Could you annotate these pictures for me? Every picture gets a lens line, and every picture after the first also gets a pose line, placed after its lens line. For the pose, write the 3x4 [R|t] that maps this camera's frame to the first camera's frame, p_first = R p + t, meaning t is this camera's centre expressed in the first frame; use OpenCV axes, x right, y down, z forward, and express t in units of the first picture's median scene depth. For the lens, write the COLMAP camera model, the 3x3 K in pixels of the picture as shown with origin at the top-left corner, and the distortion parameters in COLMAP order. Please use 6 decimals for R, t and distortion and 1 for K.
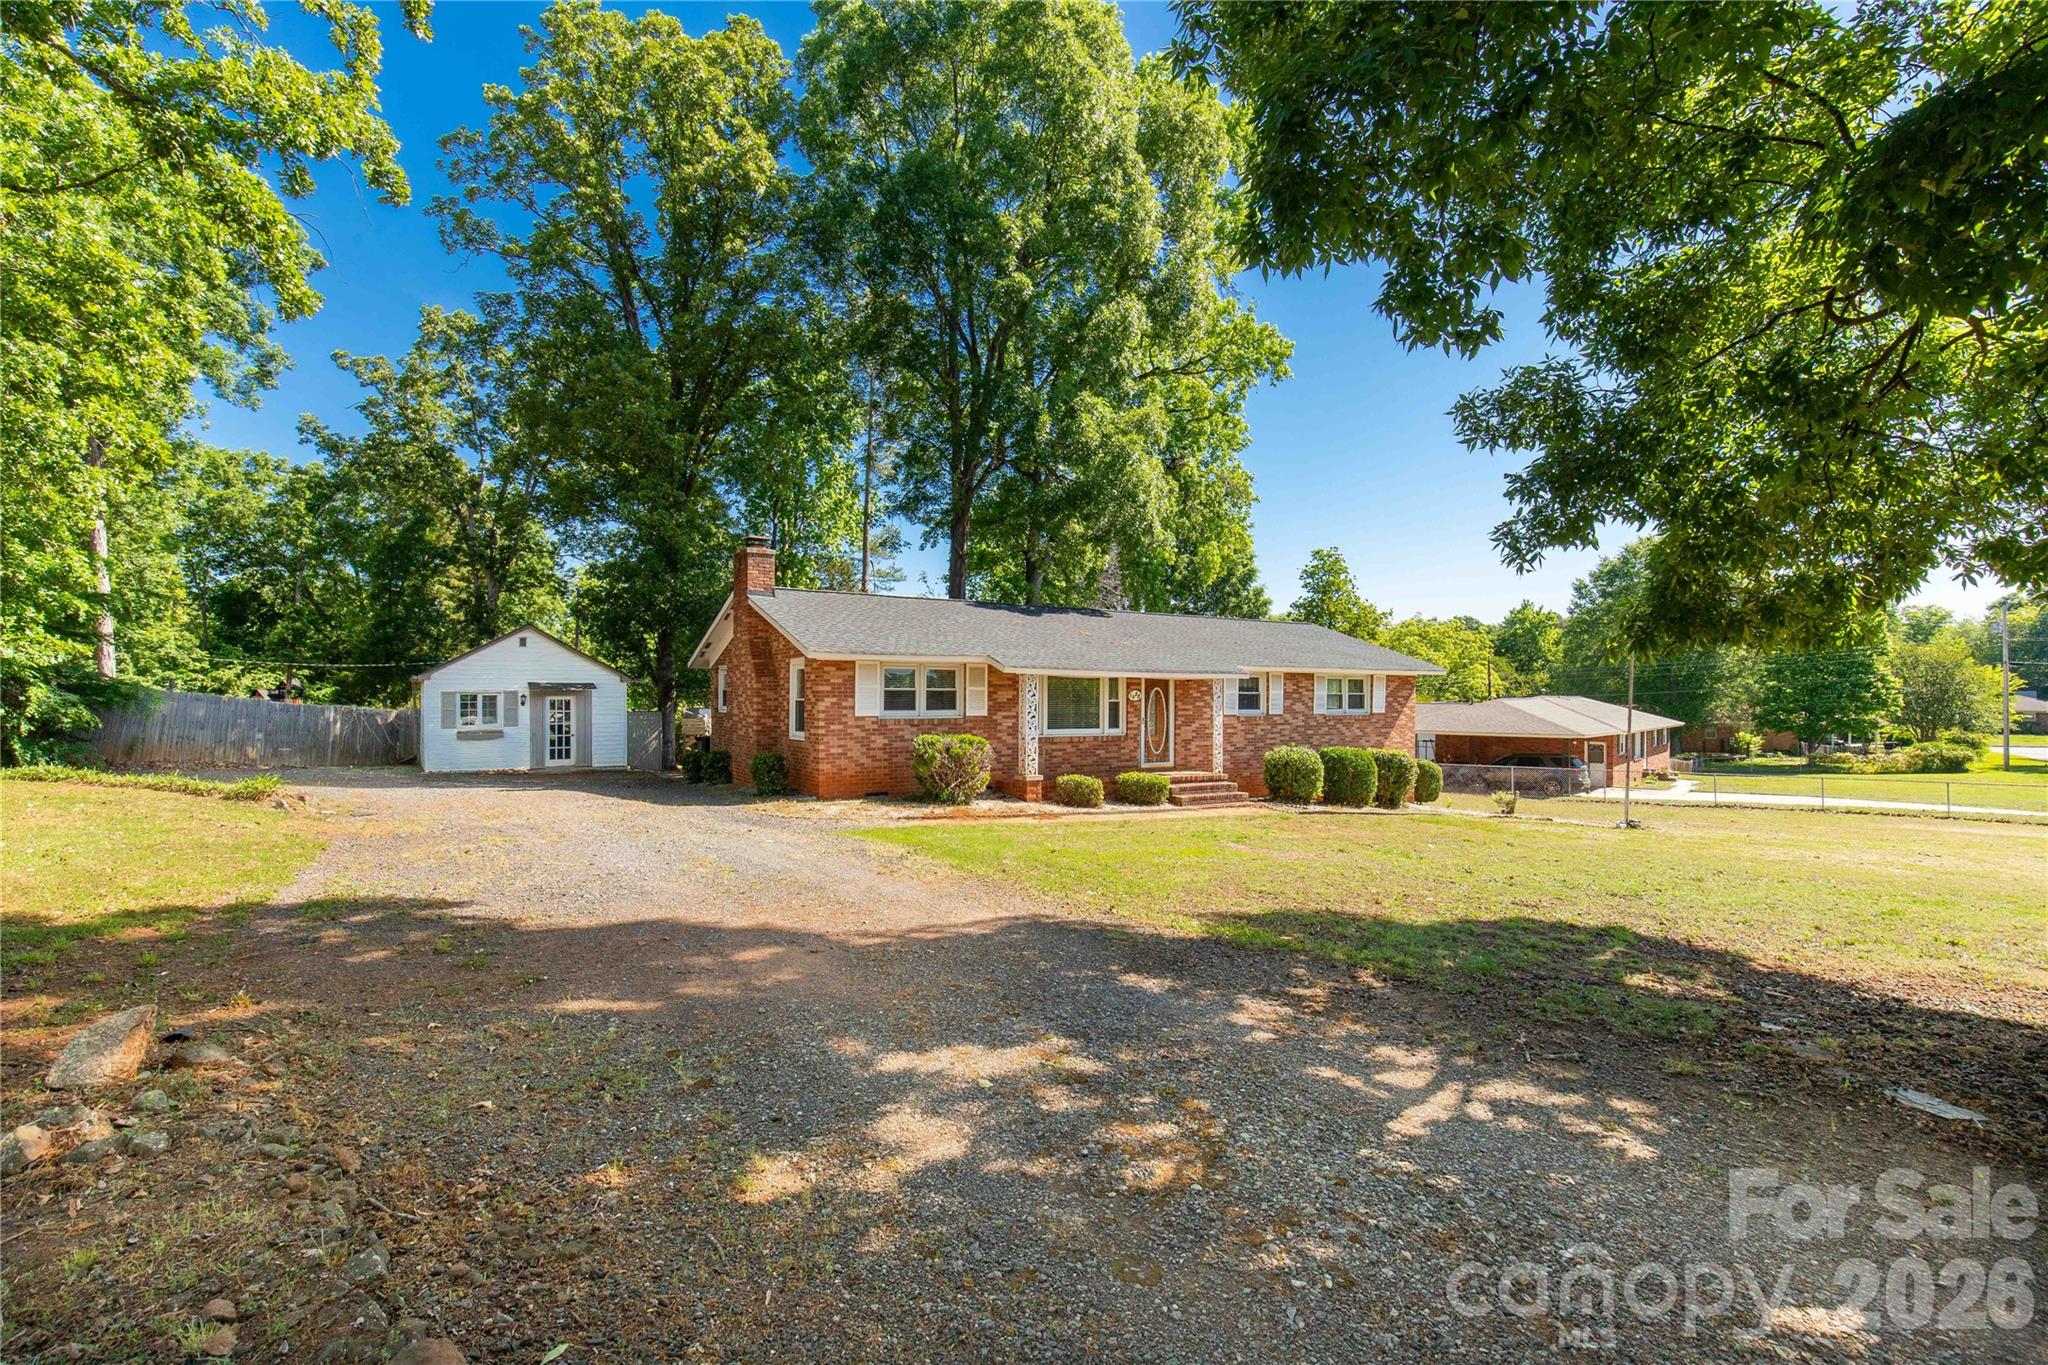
lens RADIAL K [[939.0, 0, 1030.8], [0, 939.0, 702.2], [0, 0, 1]] dist [0.009439, -0.004368]
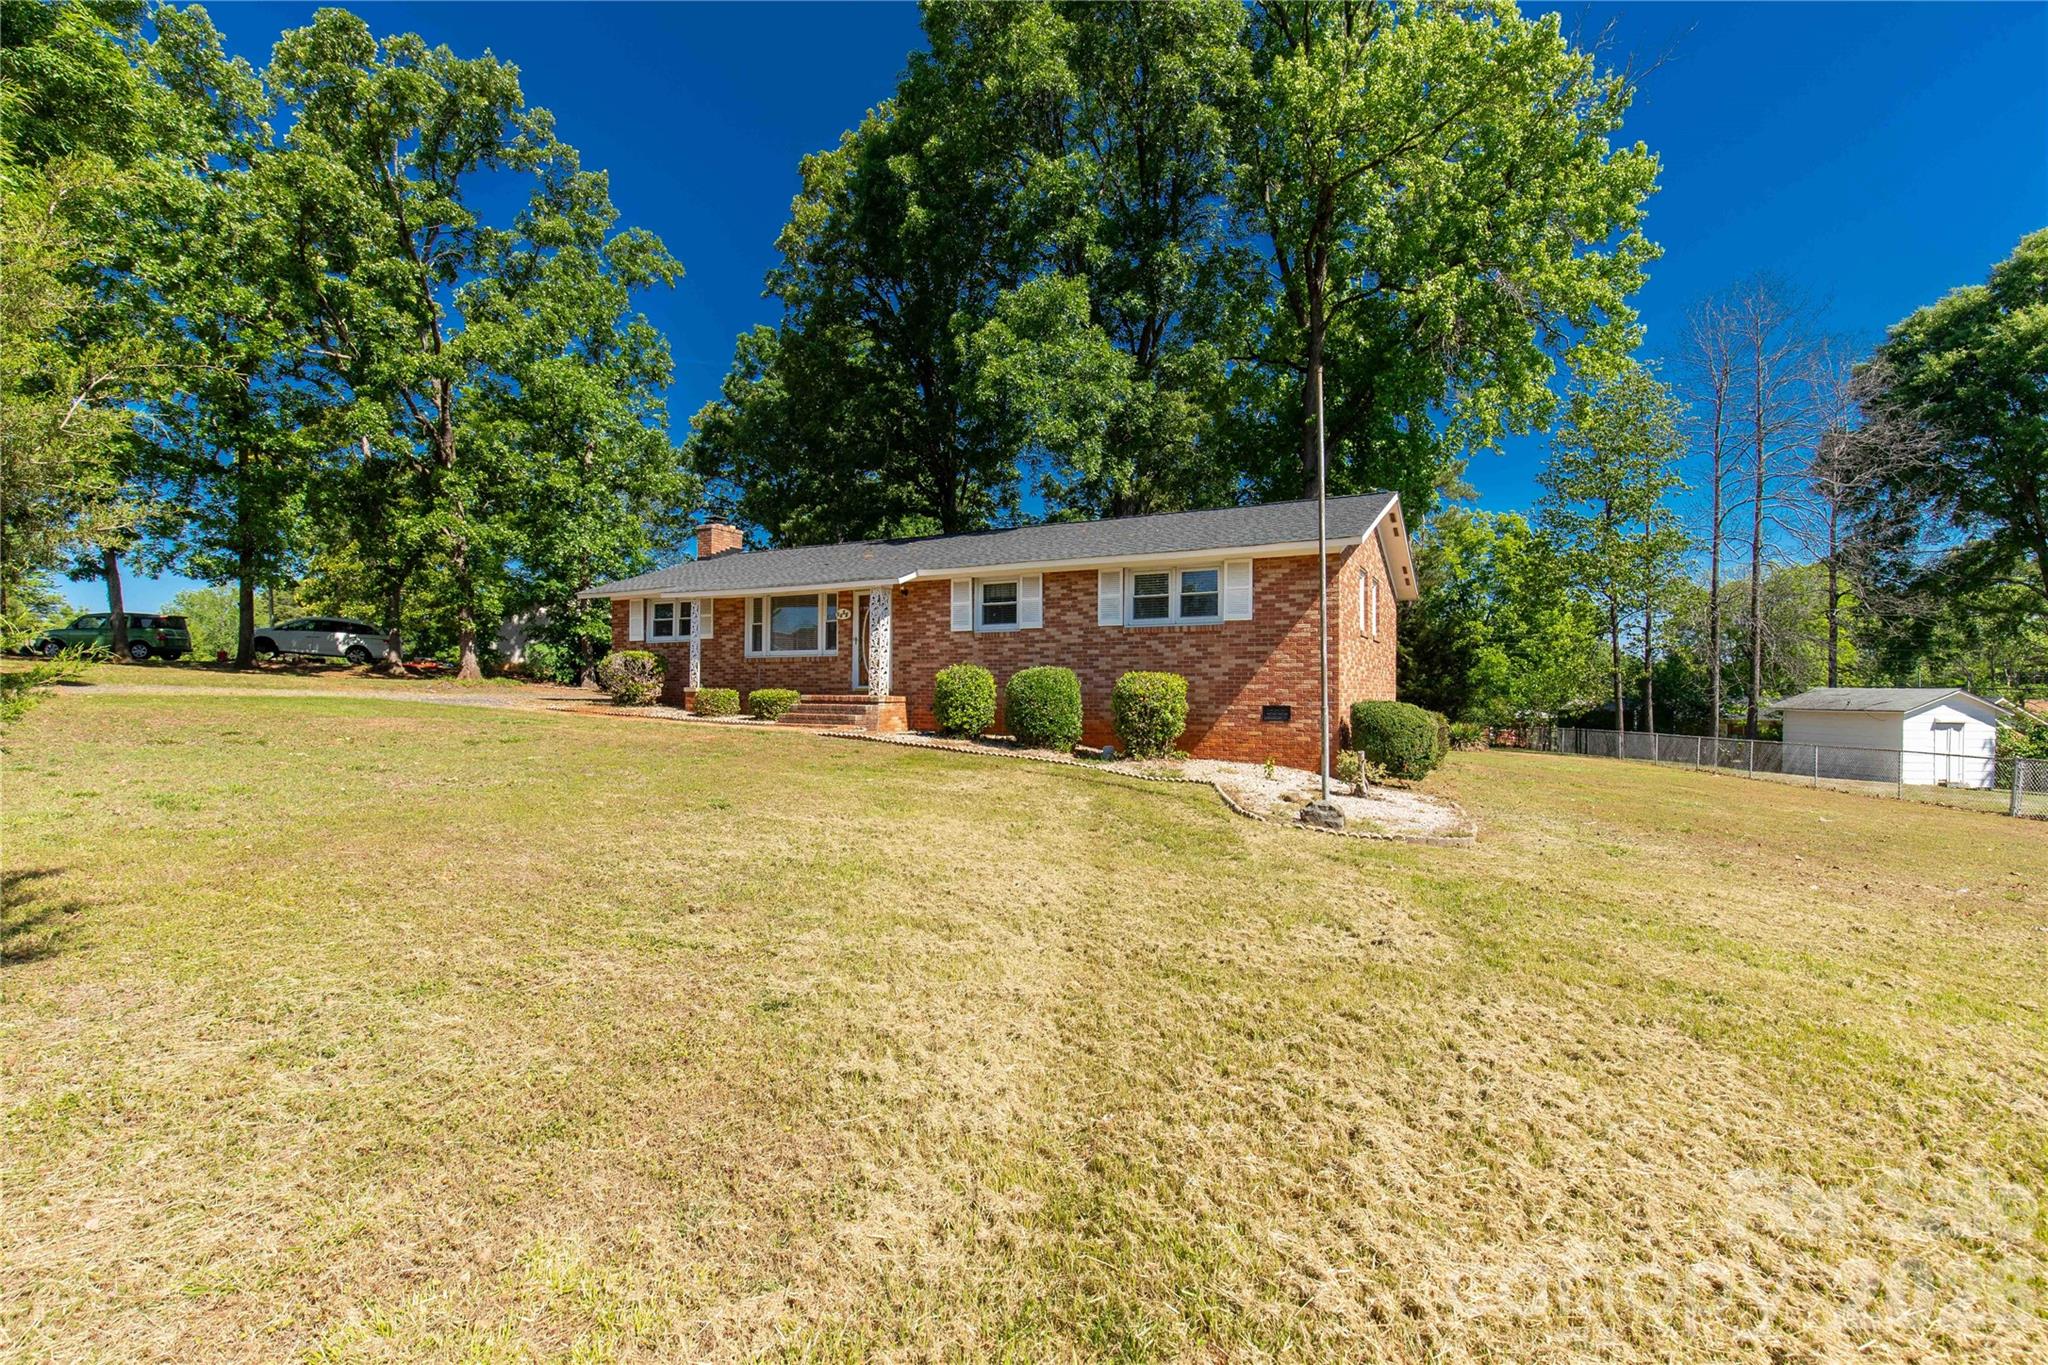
lens RADIAL K [[939.0, 0, 1027.9], [0, 939.0, 696.2], [0, 0, 1]] dist [0.009439, -0.004368]
pose [[0.488248, -0.003284, -0.872699, 1.035375], [-0.005843, 0.999958, -0.007032, 0.081826], [0.872685, 0.008533, 0.488208, 0.695854]]
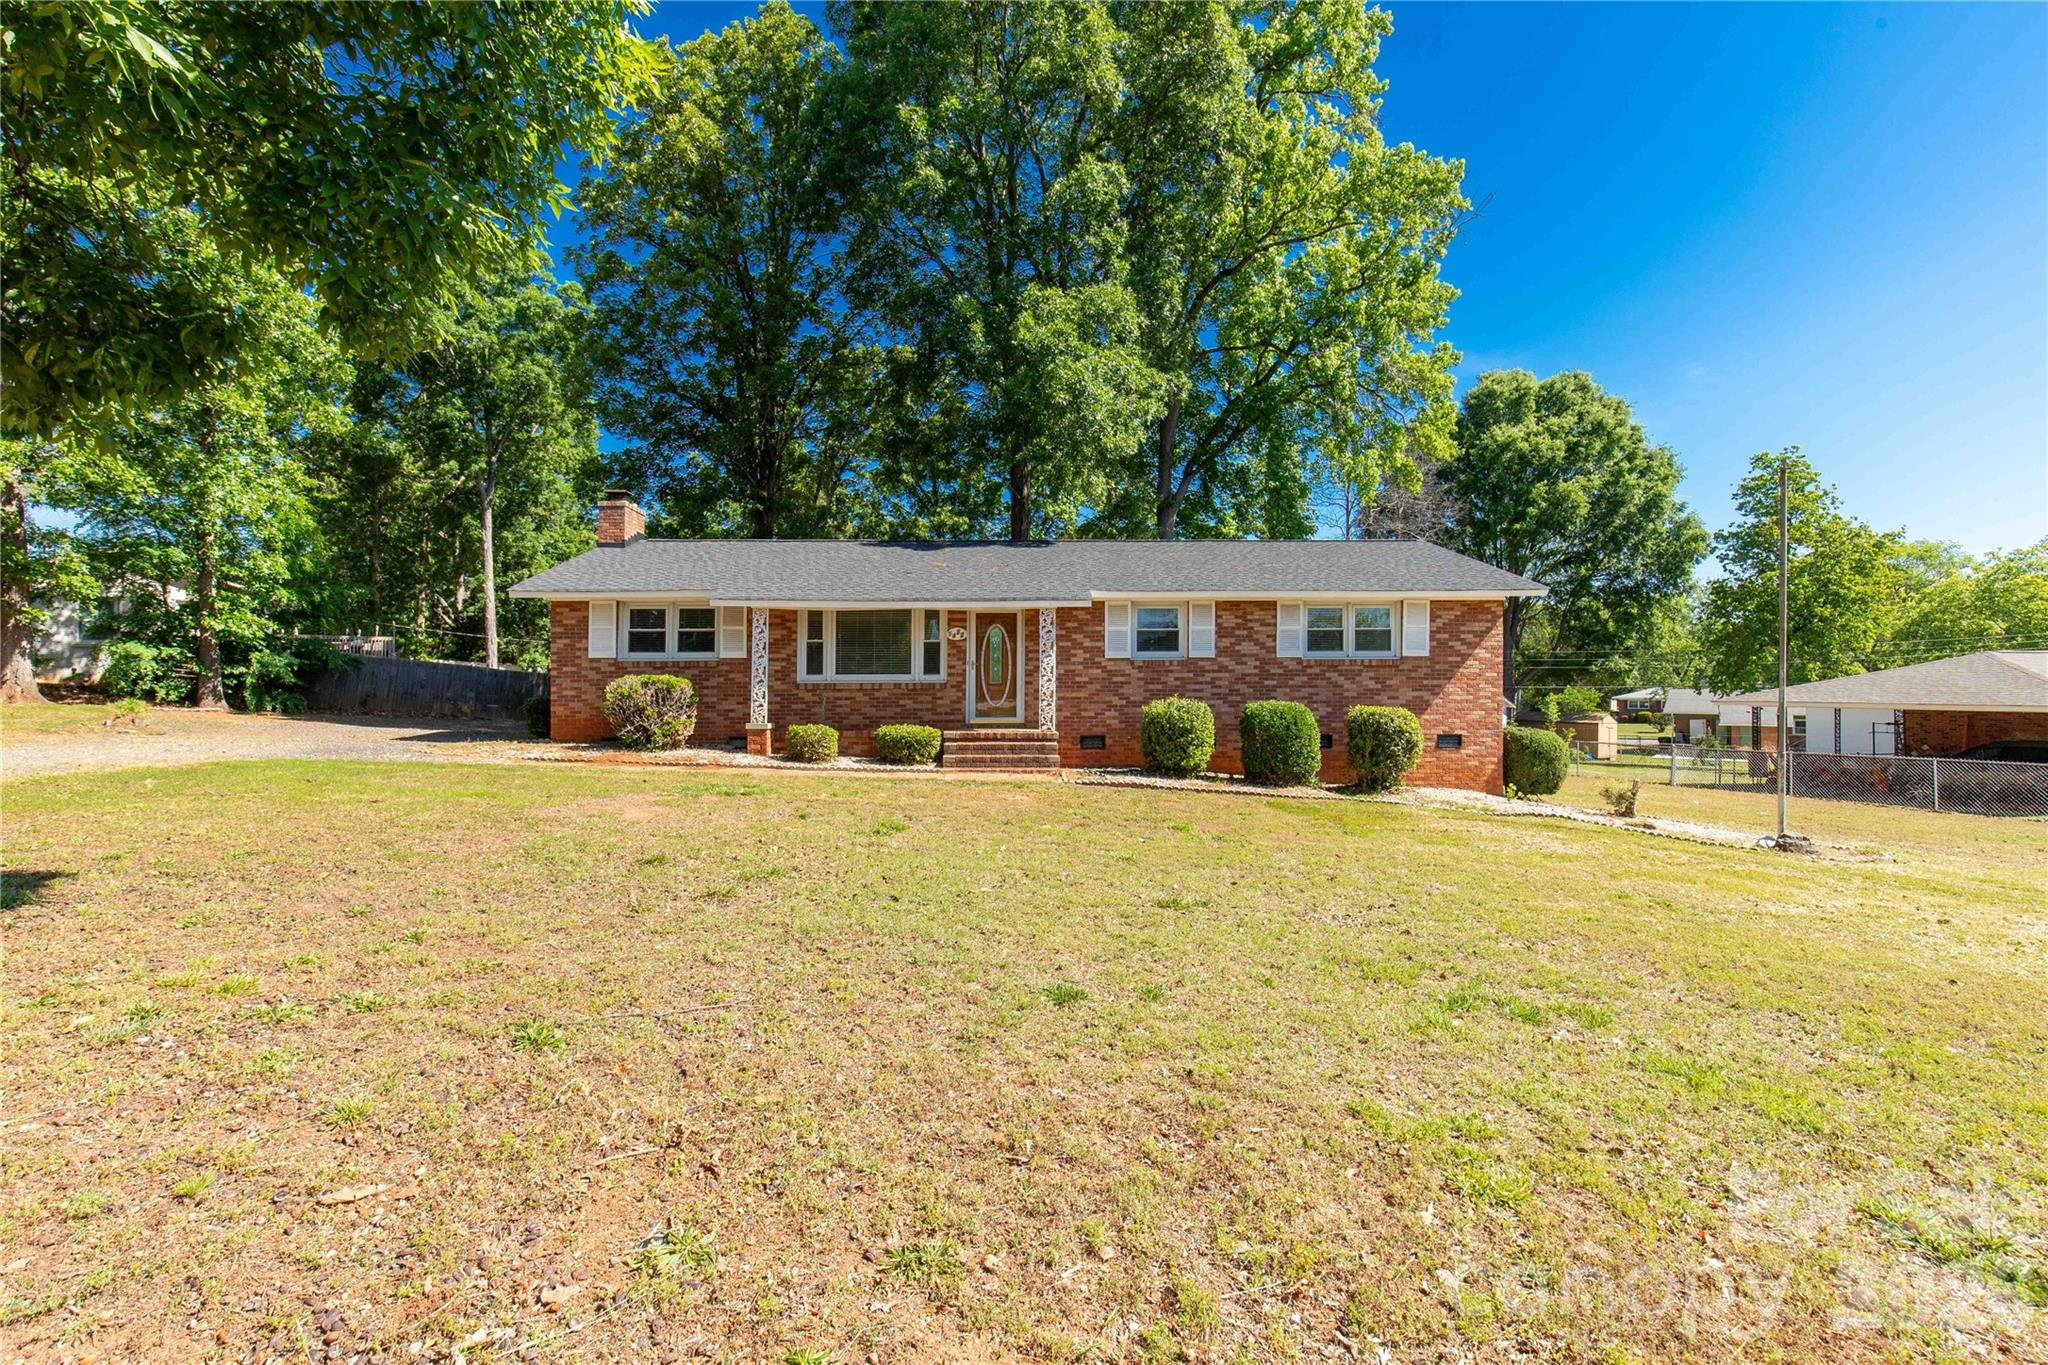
lens RADIAL K [[939.0, 0, 1018.1], [0, 939.0, 682.5], [0, 0, 1]] dist [0.009439, -0.004368]
pose [[0.857672, -0.010585, -0.514088, 0.576807], [0.005462, 0.999919, -0.011475, 0.044573], [0.514168, 0.007034, 0.857661, 0.323824]]
